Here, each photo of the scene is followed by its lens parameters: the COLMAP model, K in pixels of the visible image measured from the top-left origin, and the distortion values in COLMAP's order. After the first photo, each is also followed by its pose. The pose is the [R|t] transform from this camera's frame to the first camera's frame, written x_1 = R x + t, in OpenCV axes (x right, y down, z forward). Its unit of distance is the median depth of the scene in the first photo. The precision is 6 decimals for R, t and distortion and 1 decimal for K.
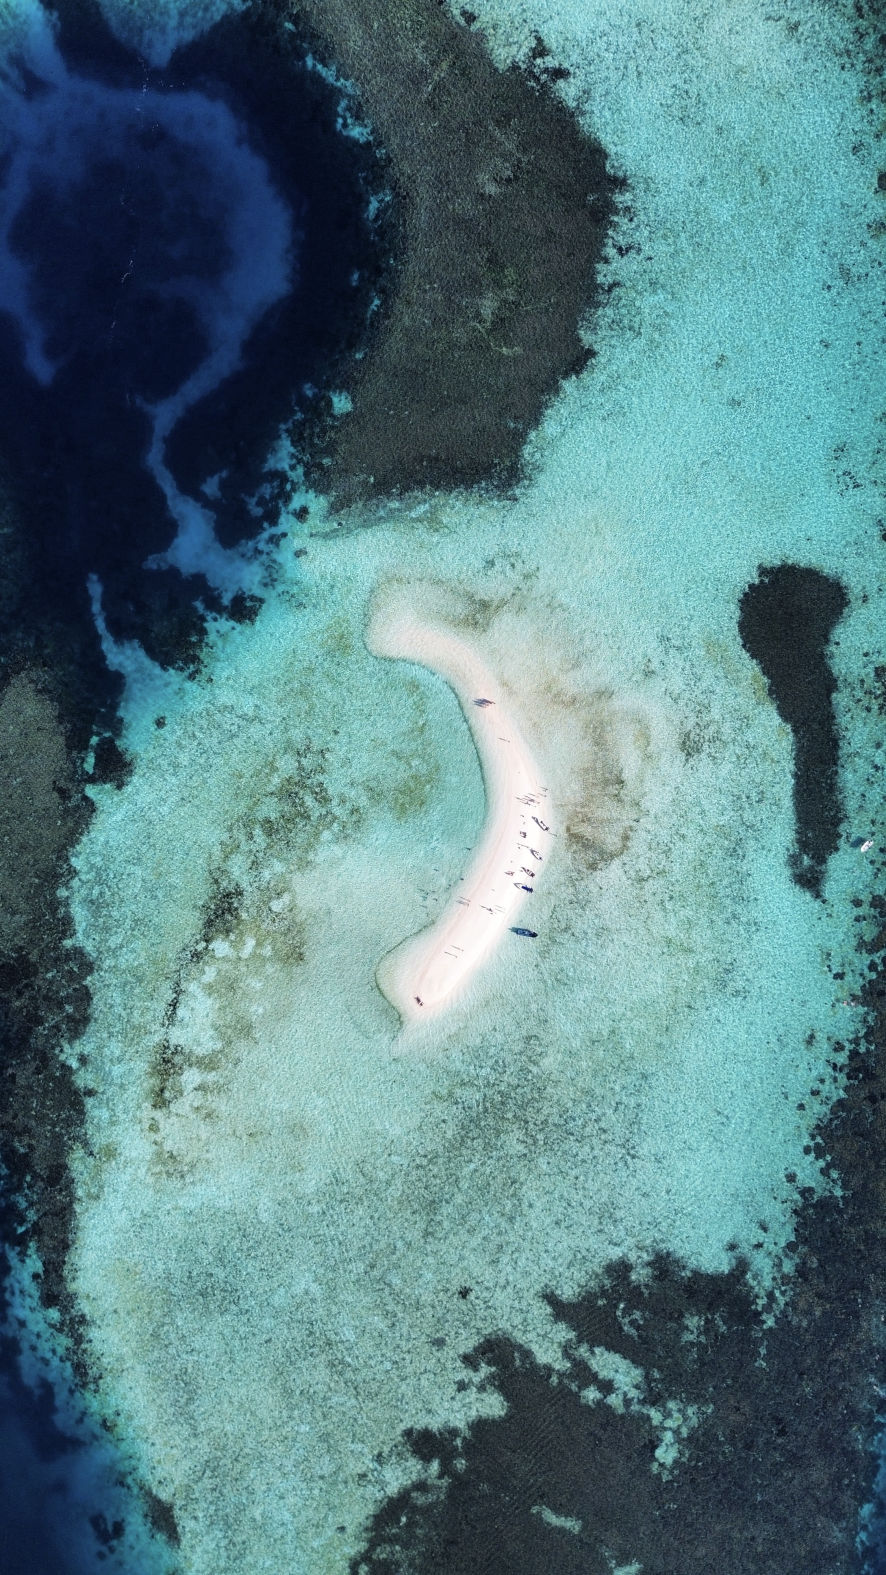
lens RADIAL K [[1111.4, 0, 436.1], [0, 1111.4, 799.2], [0, 0, 1]] dist [0.032100, -0.006872]
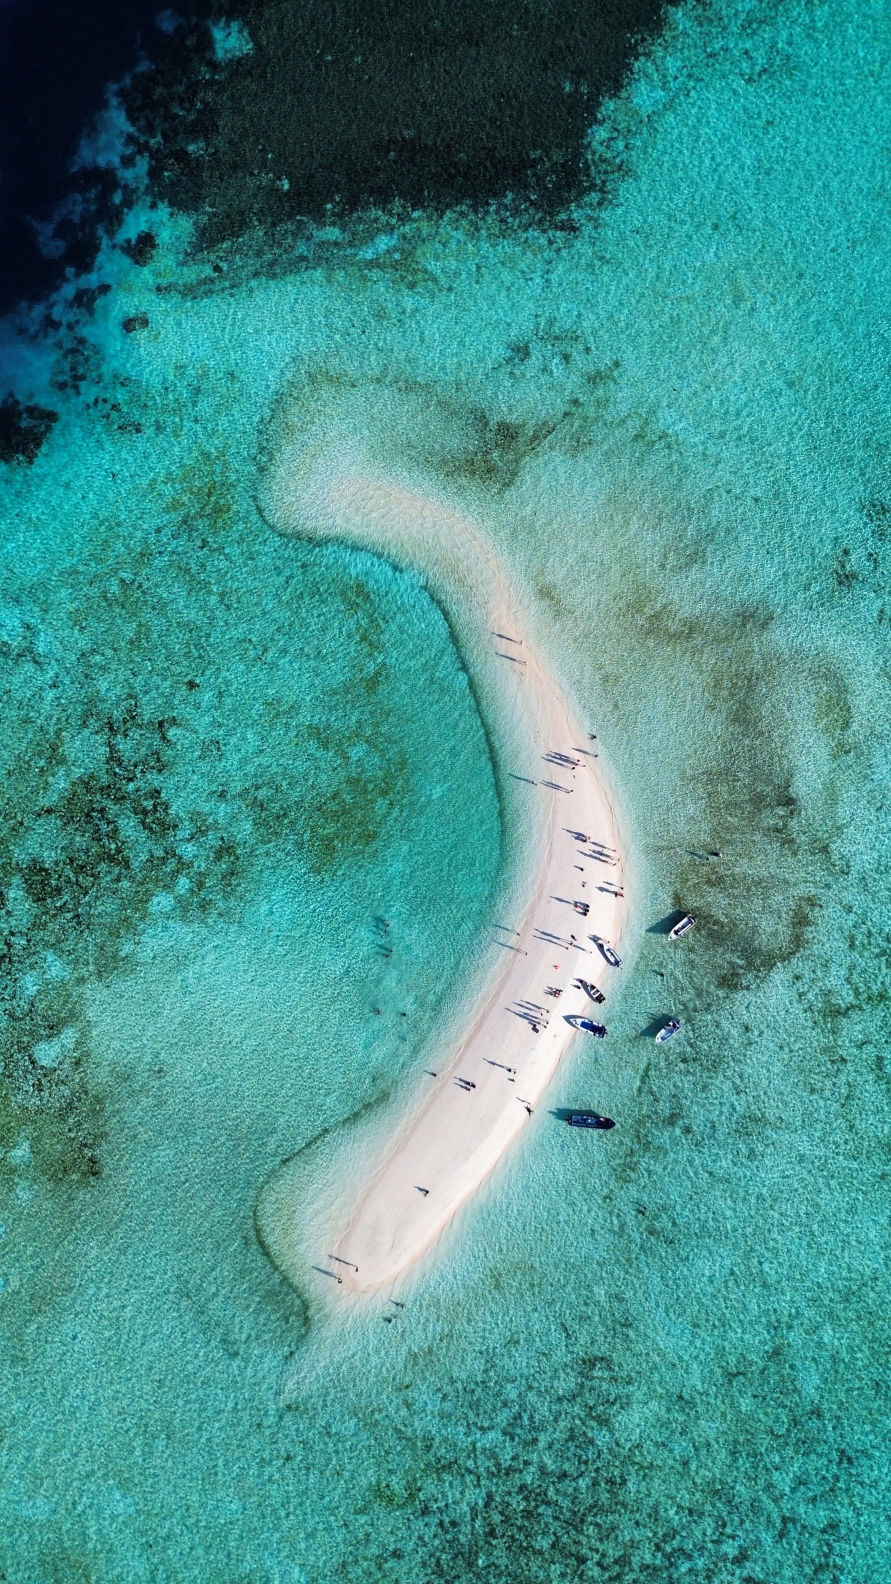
lens RADIAL K [[1117.7, 0, 449.5], [0, 1117.7, 775.9], [0, 0, 1]] dist [0.032100, -0.006872]
pose [[0.999470, 0.023716, 0.022309, 0.010820], [-0.021766, 0.996236, -0.083910, 0.016636], [-0.024215, 0.083379, 0.996224, 0.522123]]
